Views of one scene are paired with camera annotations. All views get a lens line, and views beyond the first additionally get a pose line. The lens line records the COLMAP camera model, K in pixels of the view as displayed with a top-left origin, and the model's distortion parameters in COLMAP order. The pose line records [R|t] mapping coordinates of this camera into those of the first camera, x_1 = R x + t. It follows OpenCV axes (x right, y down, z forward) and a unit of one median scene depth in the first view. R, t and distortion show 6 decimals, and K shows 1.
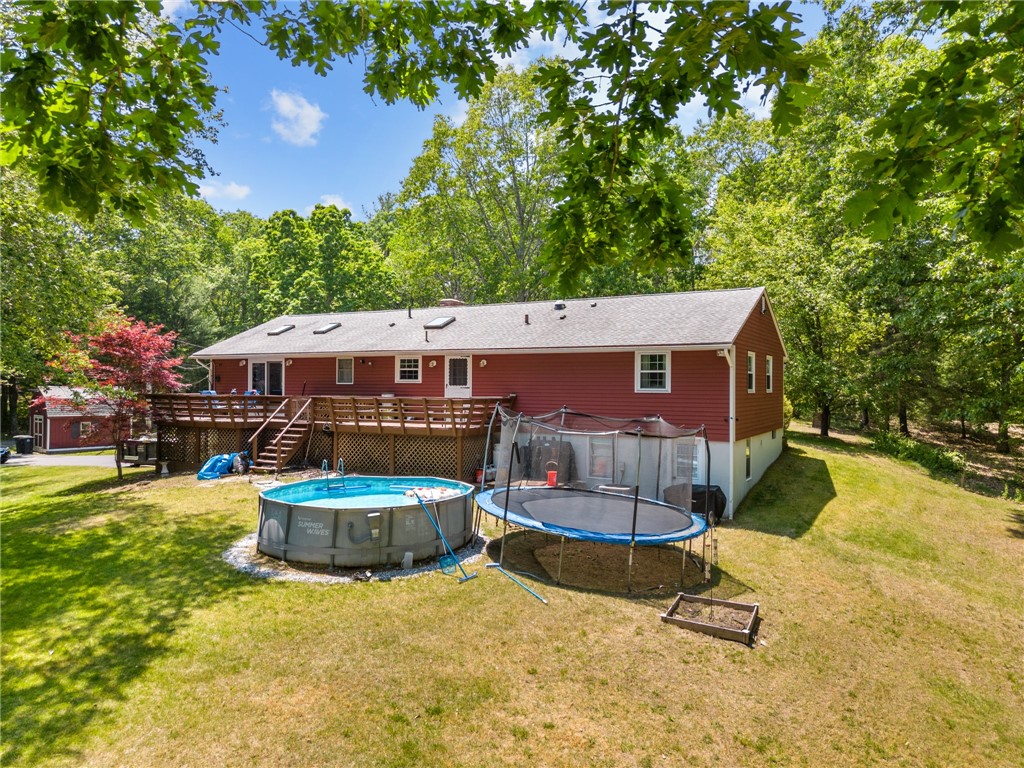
lens RADIAL K [[715.6, 0, 510.6], [0, 715.6, 385.0], [0, 0, 1]] dist [0.065127, -0.028555]
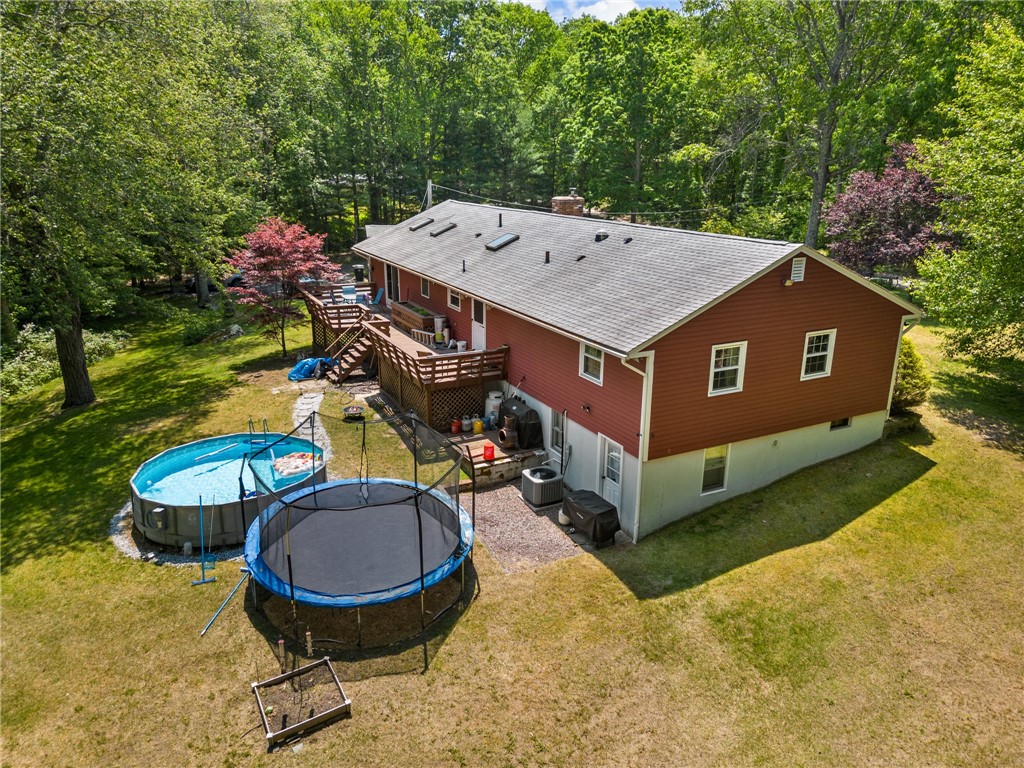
lens RADIAL K [[715.6, 0, 510.8], [0, 715.6, 384.2], [0, 0, 1]] dist [0.065127, -0.028555]
pose [[0.828250, 0.164640, -0.535626, 0.518950], [0.001757, 0.955096, 0.296292, -0.215924], [0.560356, -0.246345, 0.790769, 0.230671]]
